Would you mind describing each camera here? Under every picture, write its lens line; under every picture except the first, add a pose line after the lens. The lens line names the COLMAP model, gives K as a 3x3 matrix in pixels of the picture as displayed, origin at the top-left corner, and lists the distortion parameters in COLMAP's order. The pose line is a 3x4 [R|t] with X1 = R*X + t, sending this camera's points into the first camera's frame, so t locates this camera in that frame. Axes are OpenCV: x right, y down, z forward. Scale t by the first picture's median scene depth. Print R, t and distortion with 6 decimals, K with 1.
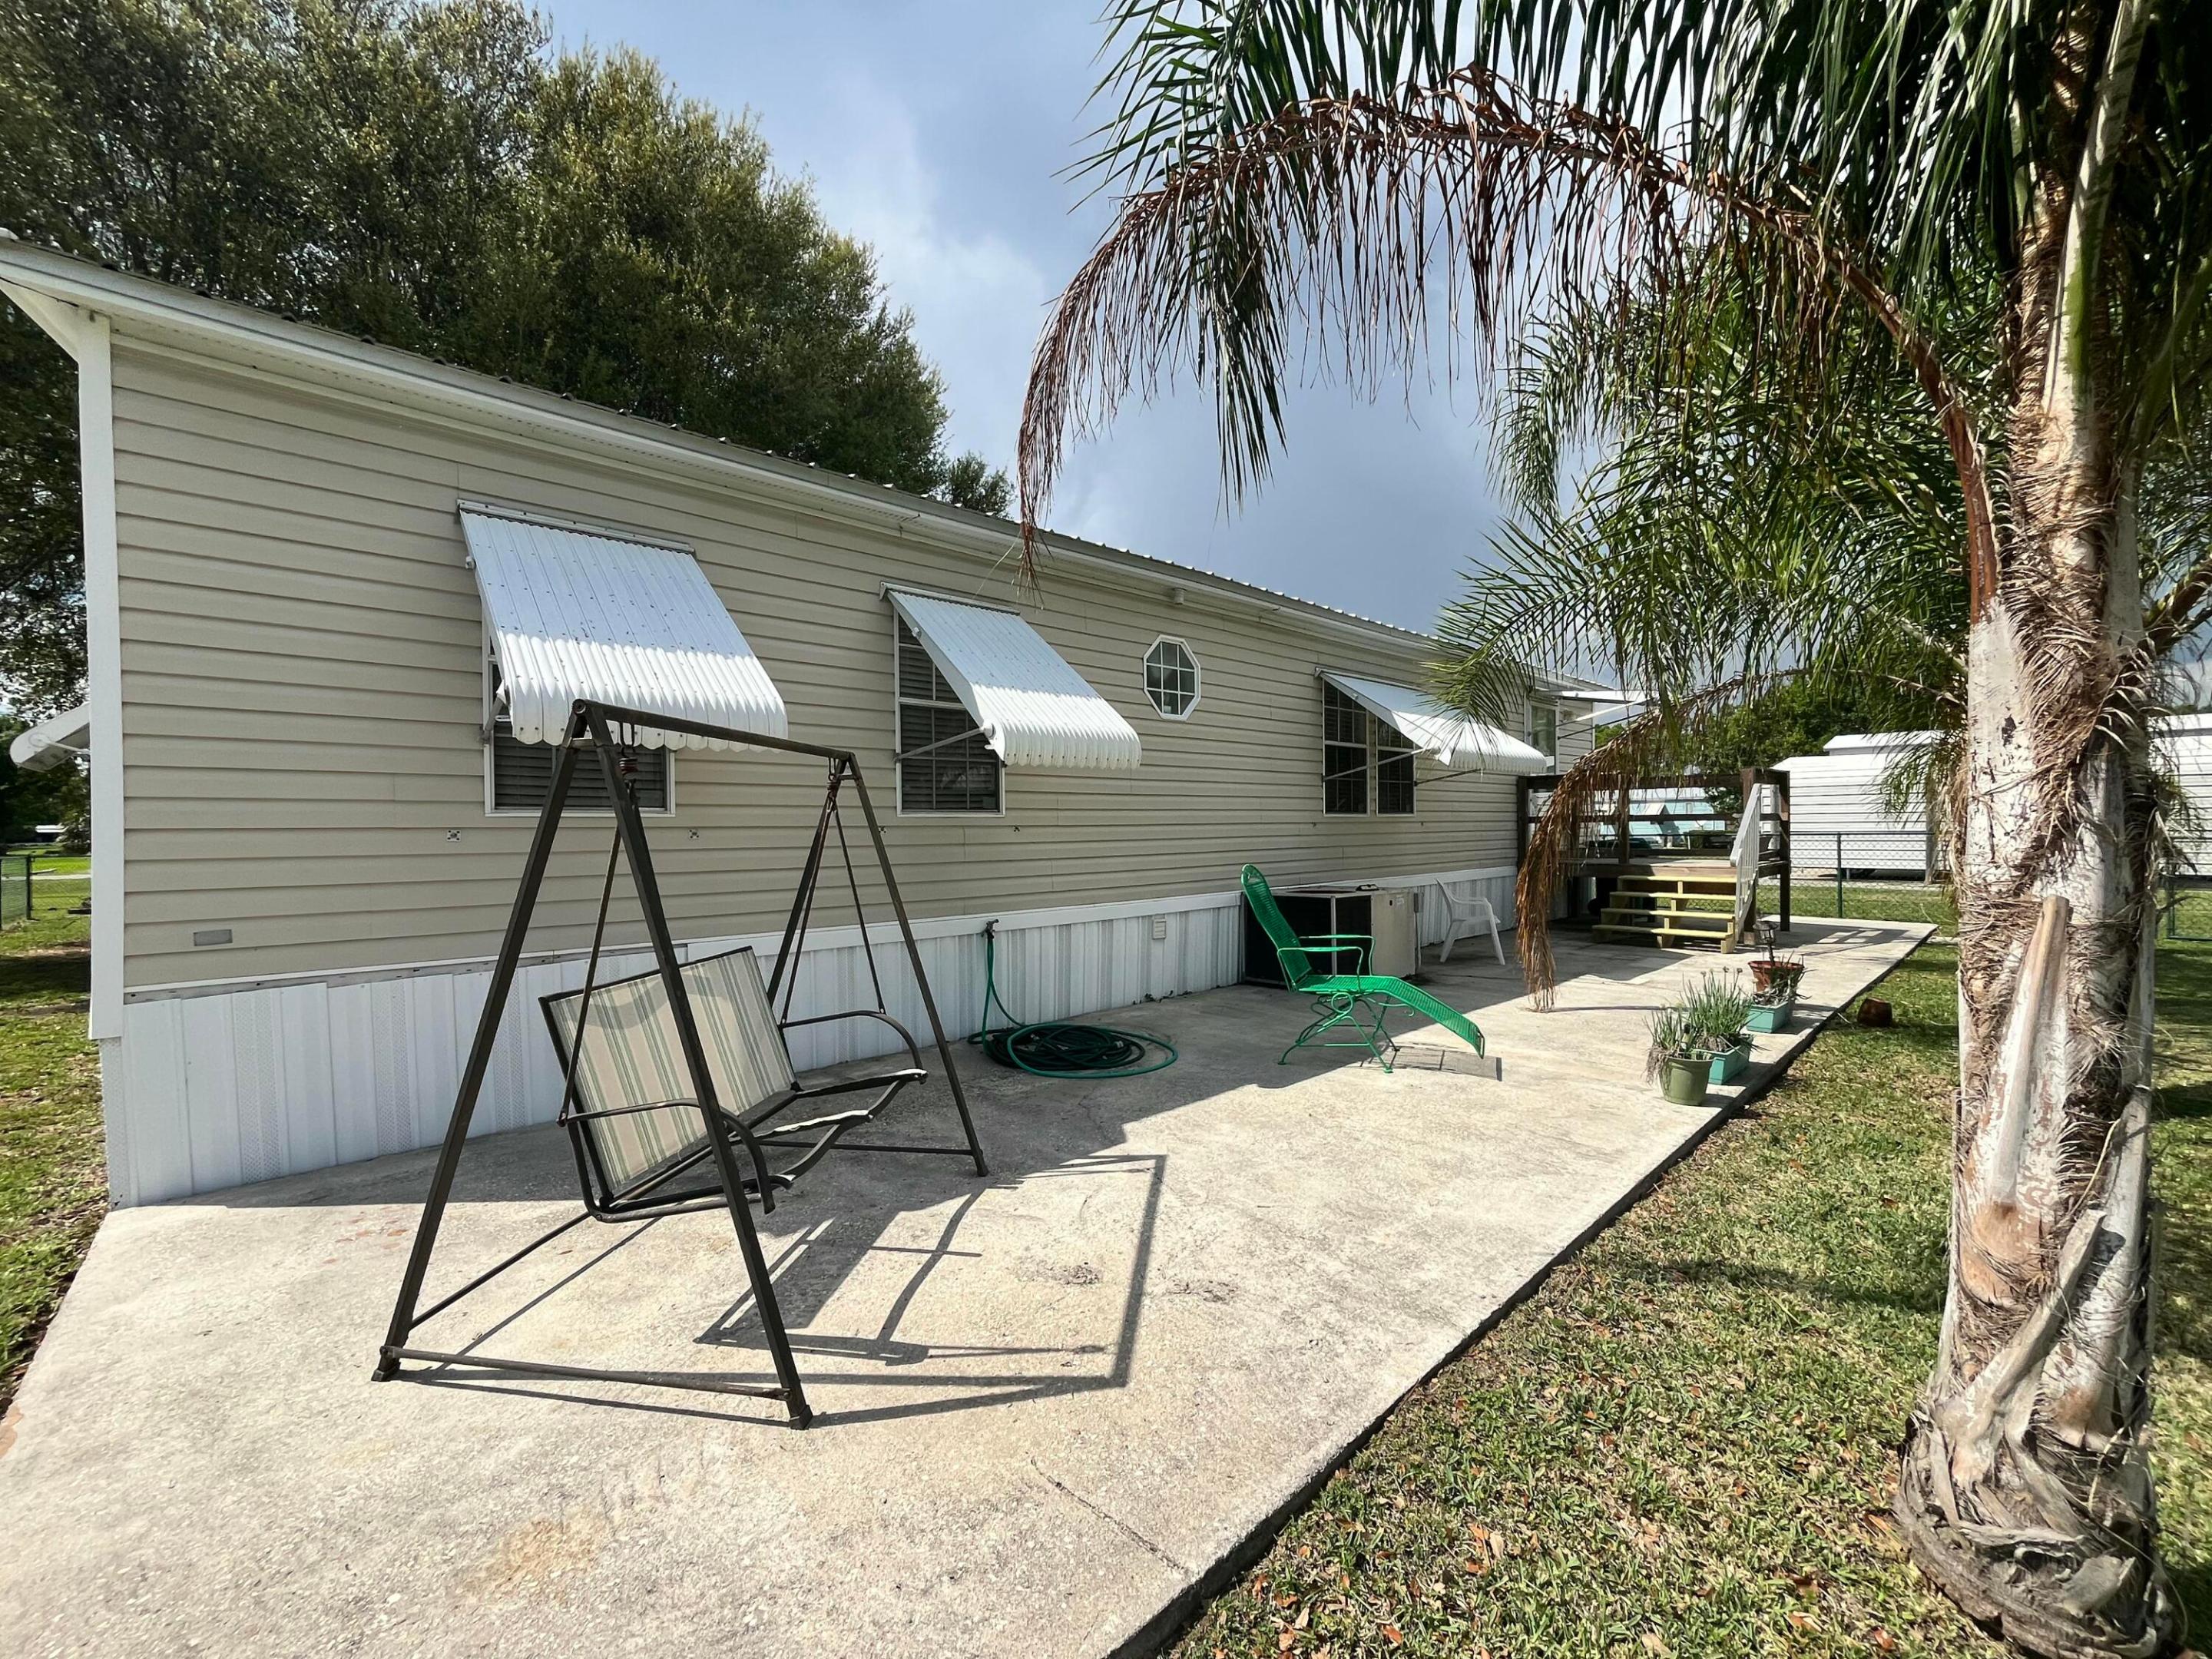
lens RADIAL K [[898.2, 0, 1106.0], [0, 898.2, 829.5], [0, 0, 1]] dist [-0.001715, -0.000118]
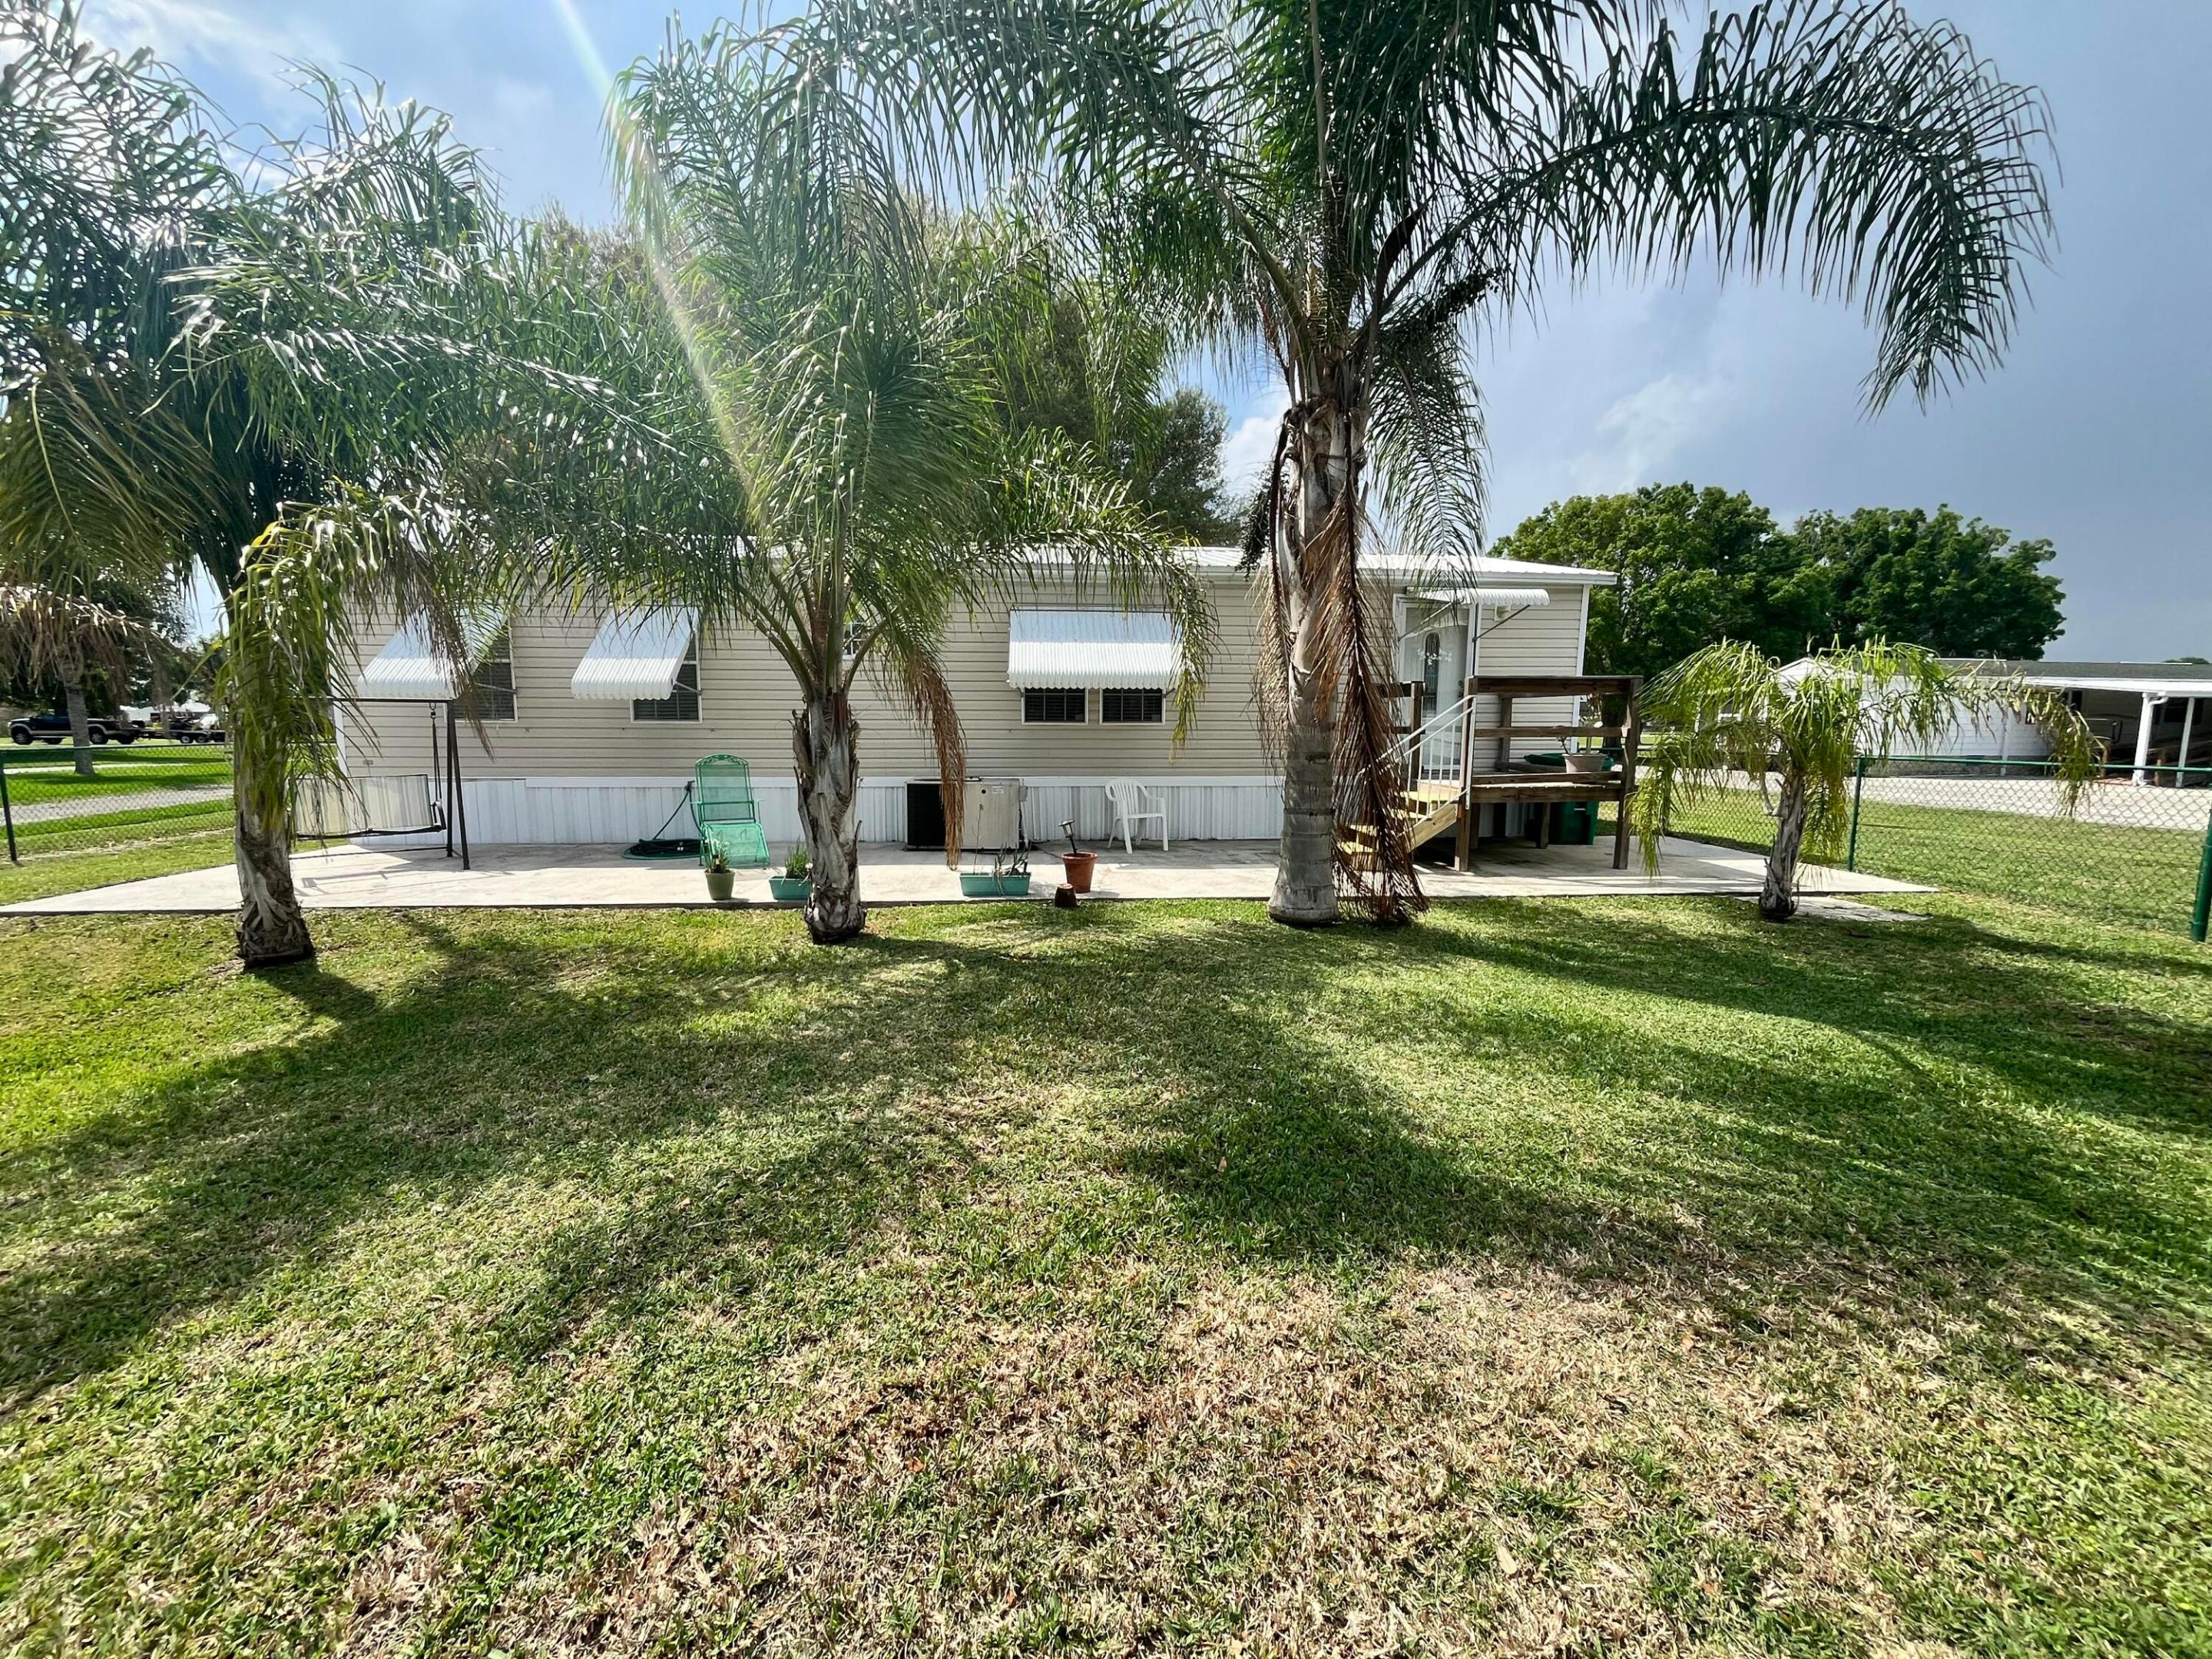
lens RADIAL K [[898.2, 0, 1106.0], [0, 898.2, 829.5], [0, 0, 1]] dist [-0.001715, -0.000118]
pose [[0.810998, 0.084124, -0.578969, 1.592609], [-0.014303, 0.992163, 0.124126, -0.038086], [0.584874, -0.092385, 0.805846, 0.016040]]
